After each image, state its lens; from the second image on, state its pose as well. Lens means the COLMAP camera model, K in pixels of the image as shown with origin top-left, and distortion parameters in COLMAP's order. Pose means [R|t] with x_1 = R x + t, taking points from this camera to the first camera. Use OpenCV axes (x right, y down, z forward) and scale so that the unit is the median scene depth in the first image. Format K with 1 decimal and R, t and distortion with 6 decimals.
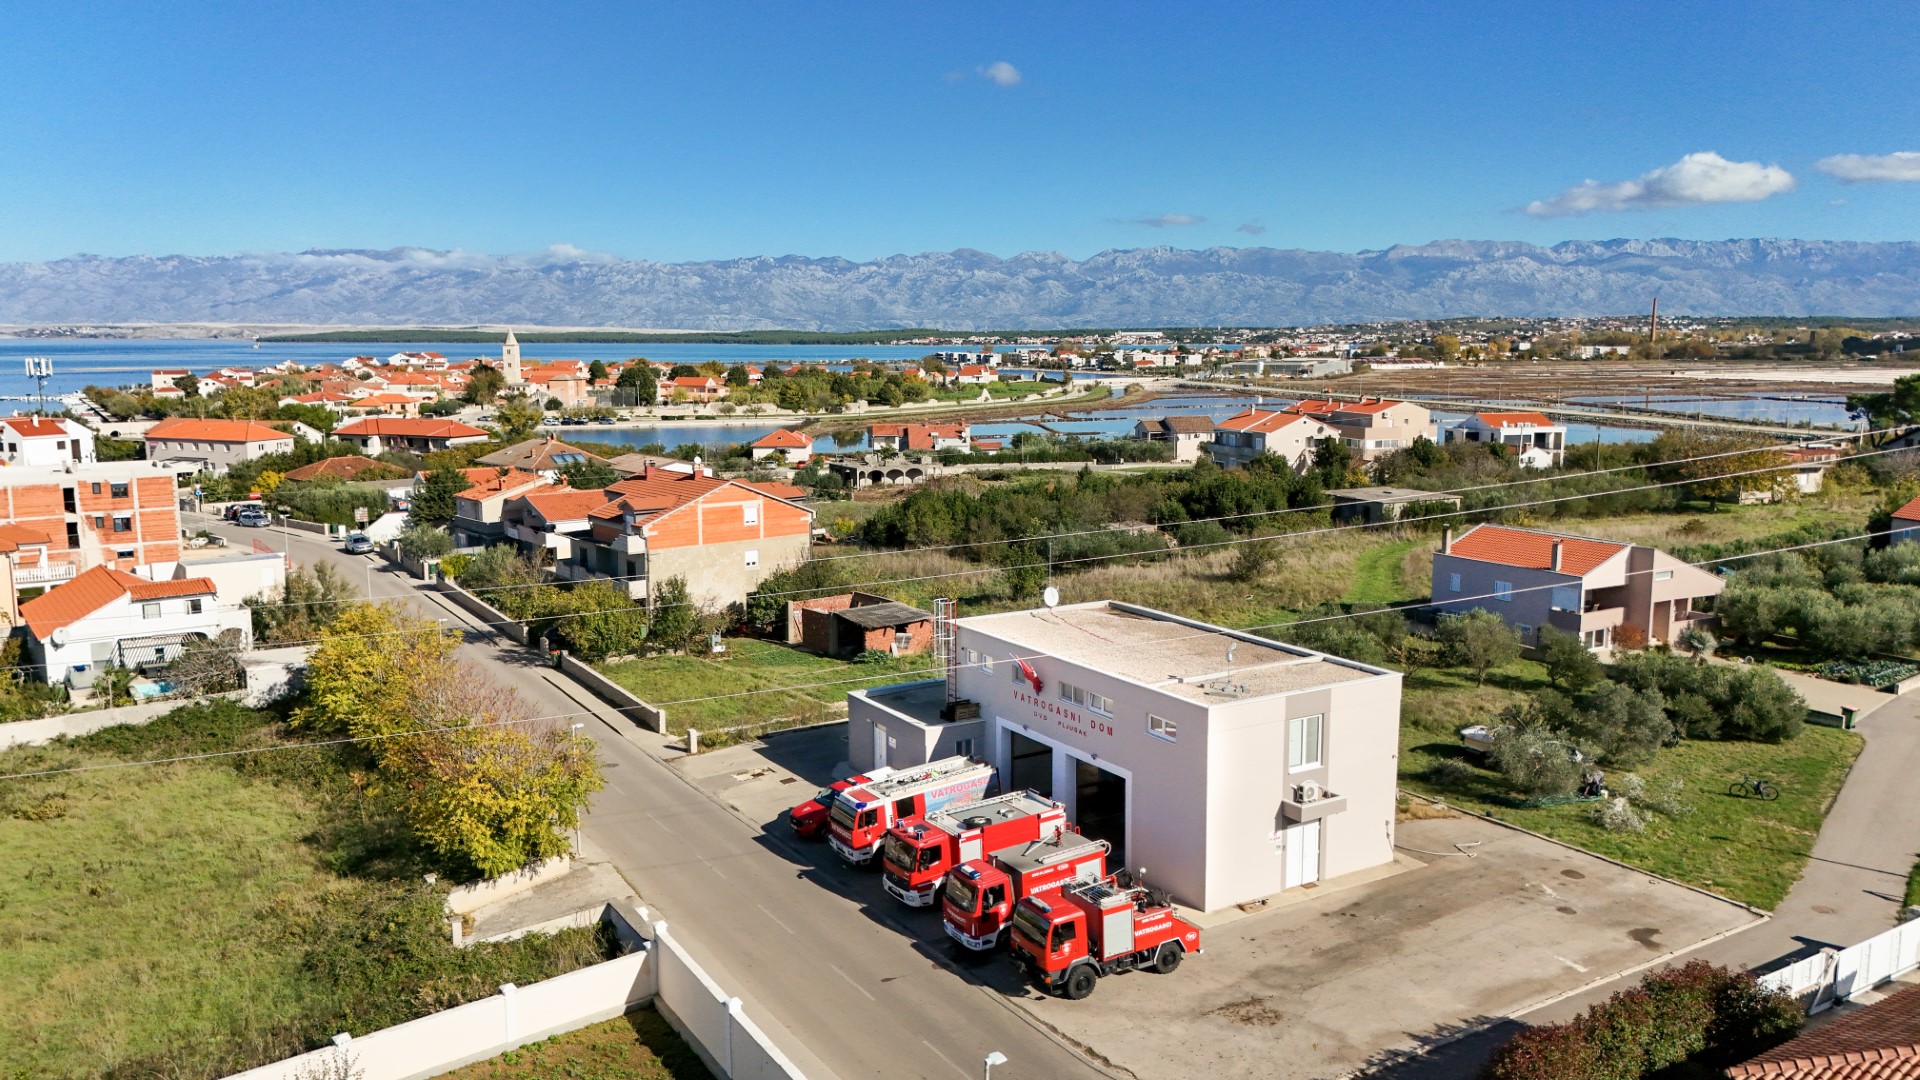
lens RADIAL K [[1420.9, 0, 961.7], [0, 1420.9, 543.3], [0, 0, 1]] dist [0.088071, -0.102529]
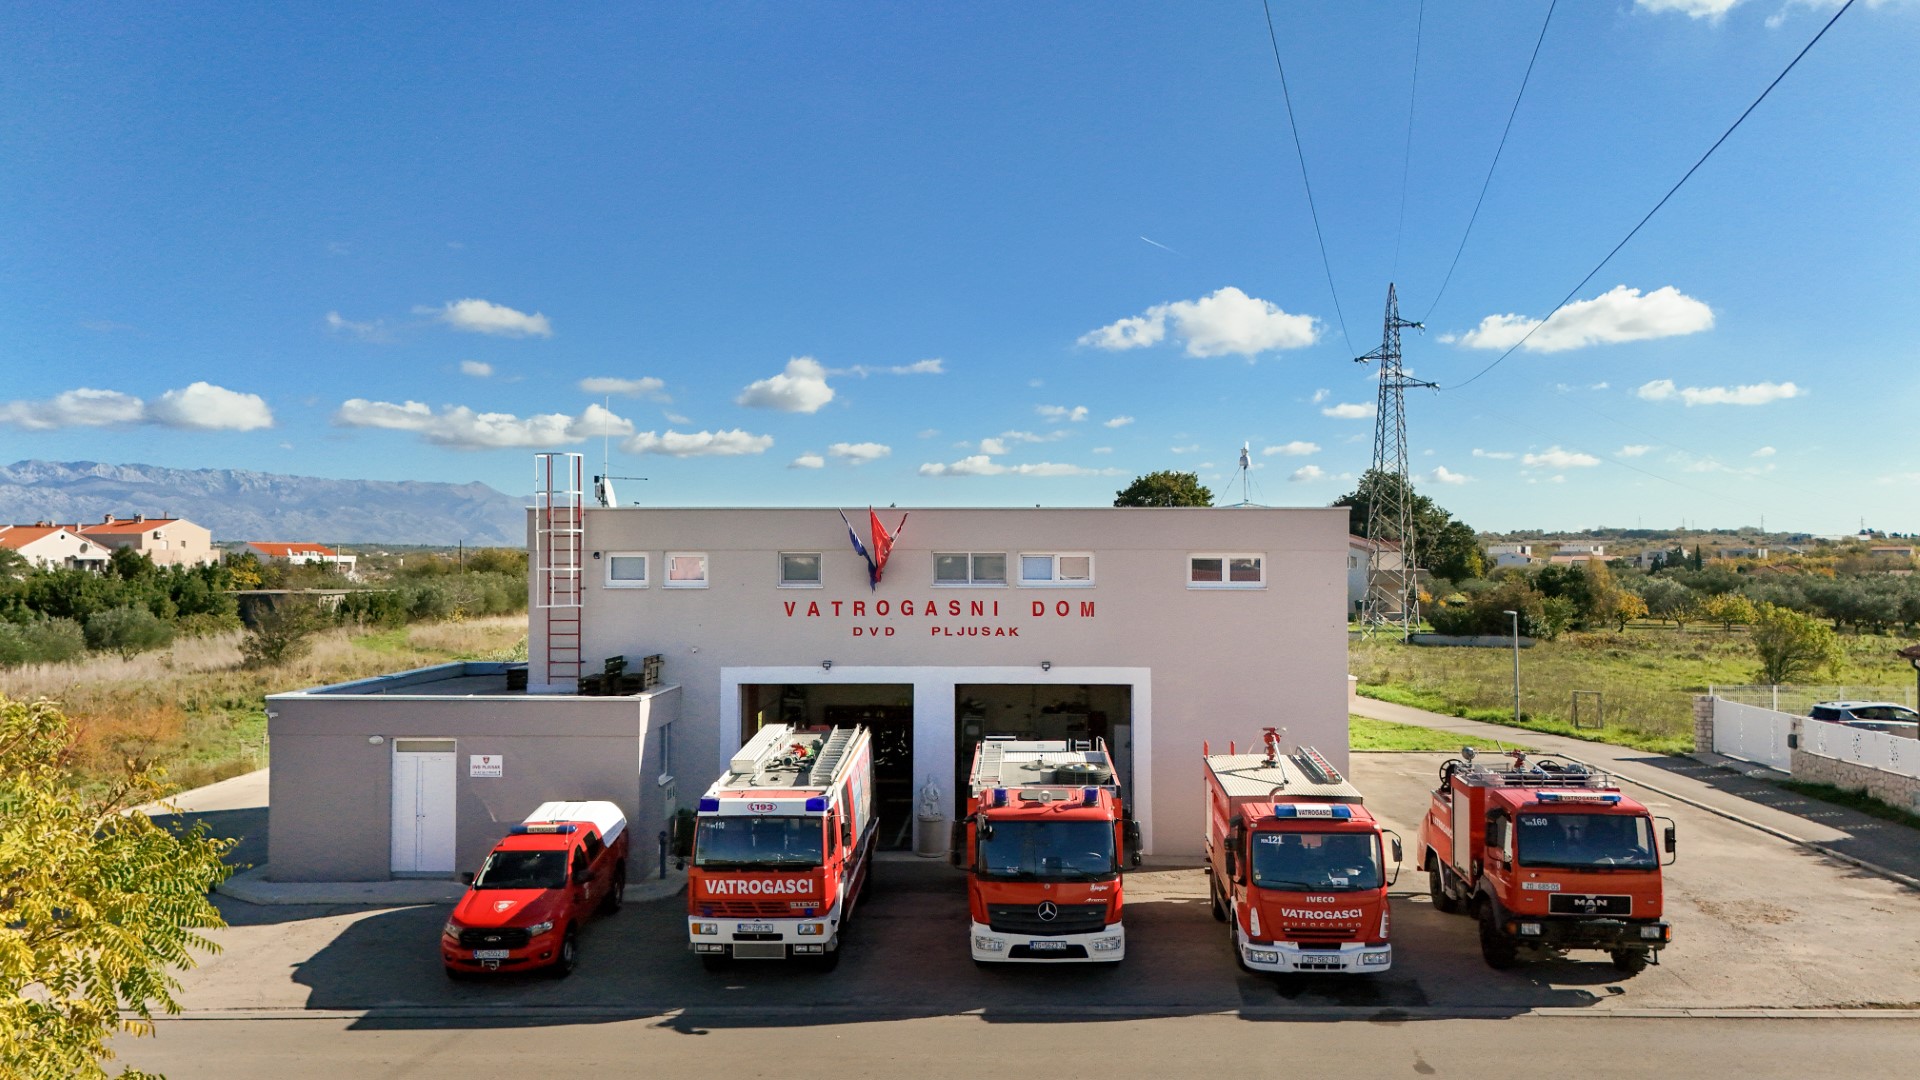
lens RADIAL K [[1417.8, 0, 967.4], [0, 1417.8, 546.5], [0, 0, 1]] dist [0.074906, -0.079708]
pose [[0.561198, 0.008131, 0.827642, -0.262931], [0.120961, 0.988410, -0.091730, 0.104234], [-0.818795, 0.151591, 0.553710, 0.493708]]
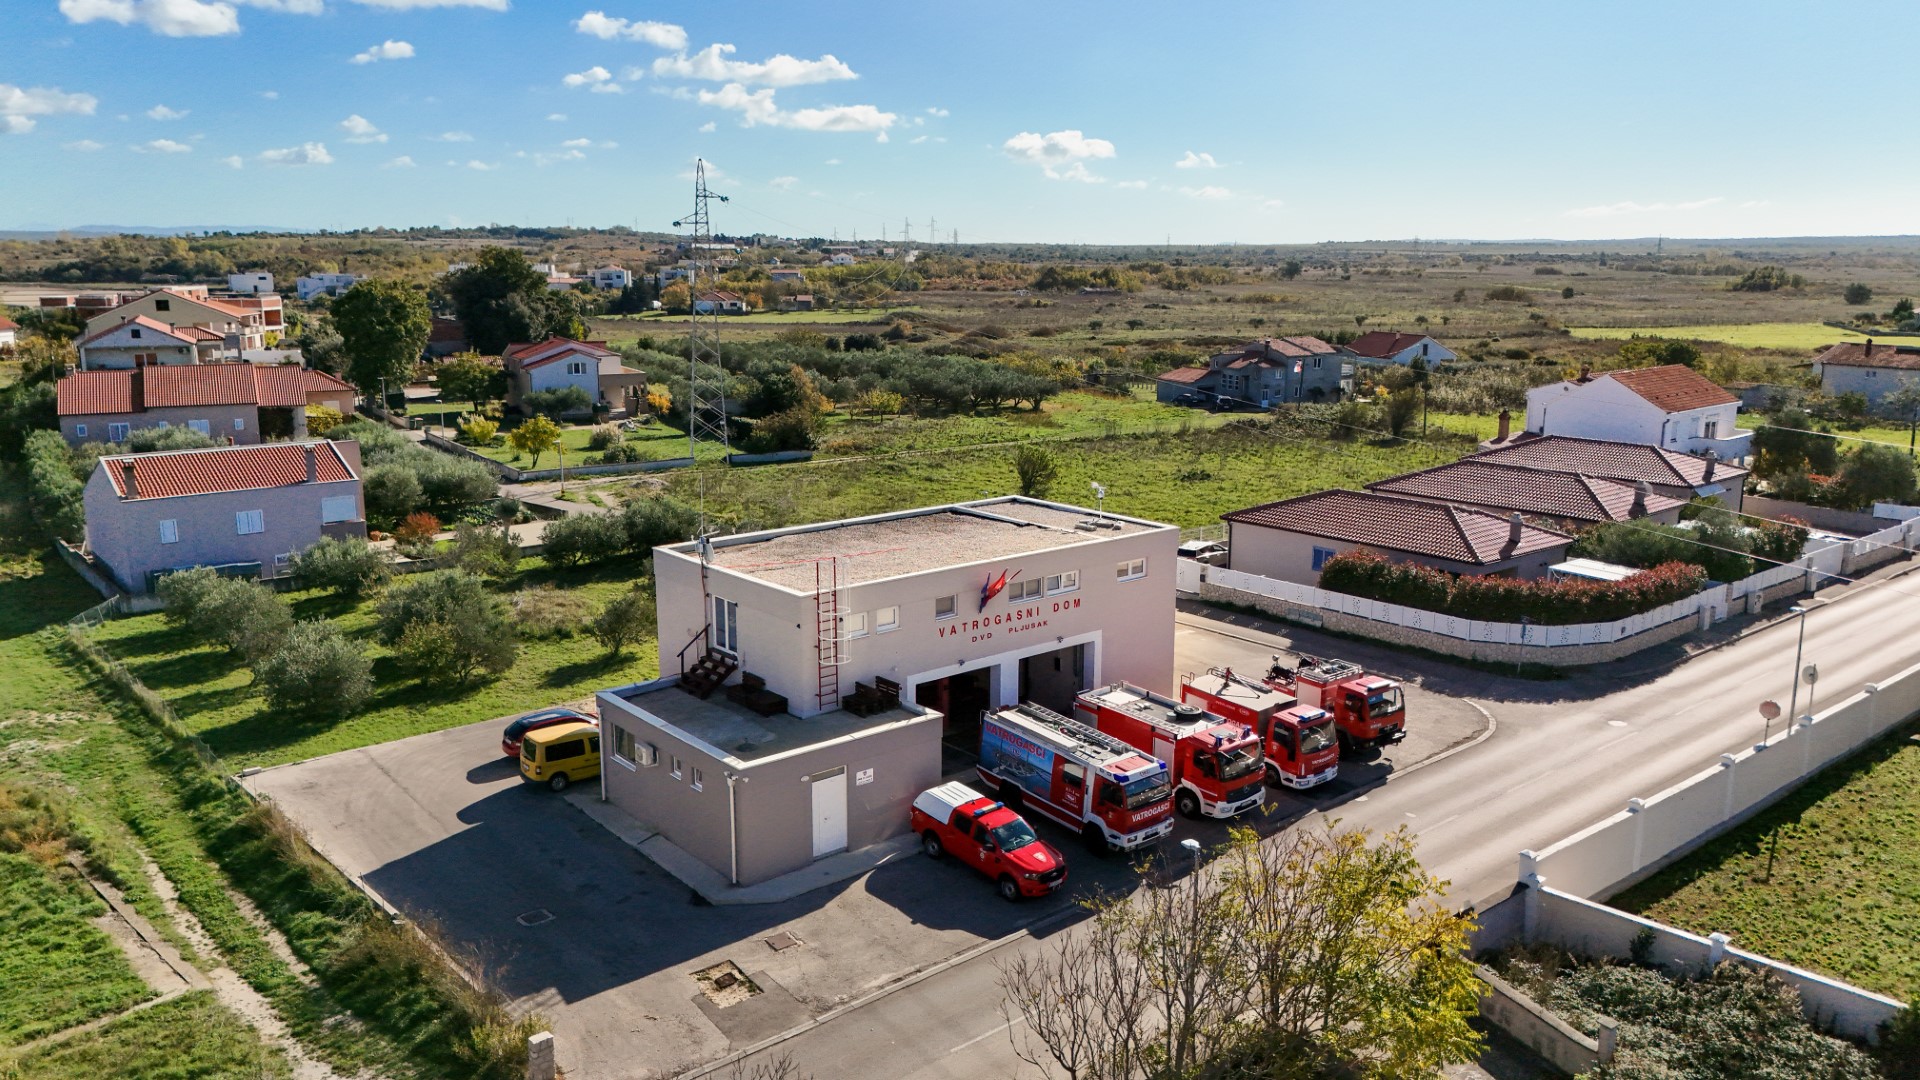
lens RADIAL K [[1423.7, 0, 960.0], [0, 1423.7, 540.0], [0, 0, 1]] dist [0.087228, -0.099246]
pose [[-0.143383, -0.197258, 0.969810, -0.553320], [0.144905, 0.965190, 0.217742, -0.089263], [-0.979001, 0.171751, -0.109808, 0.800939]]
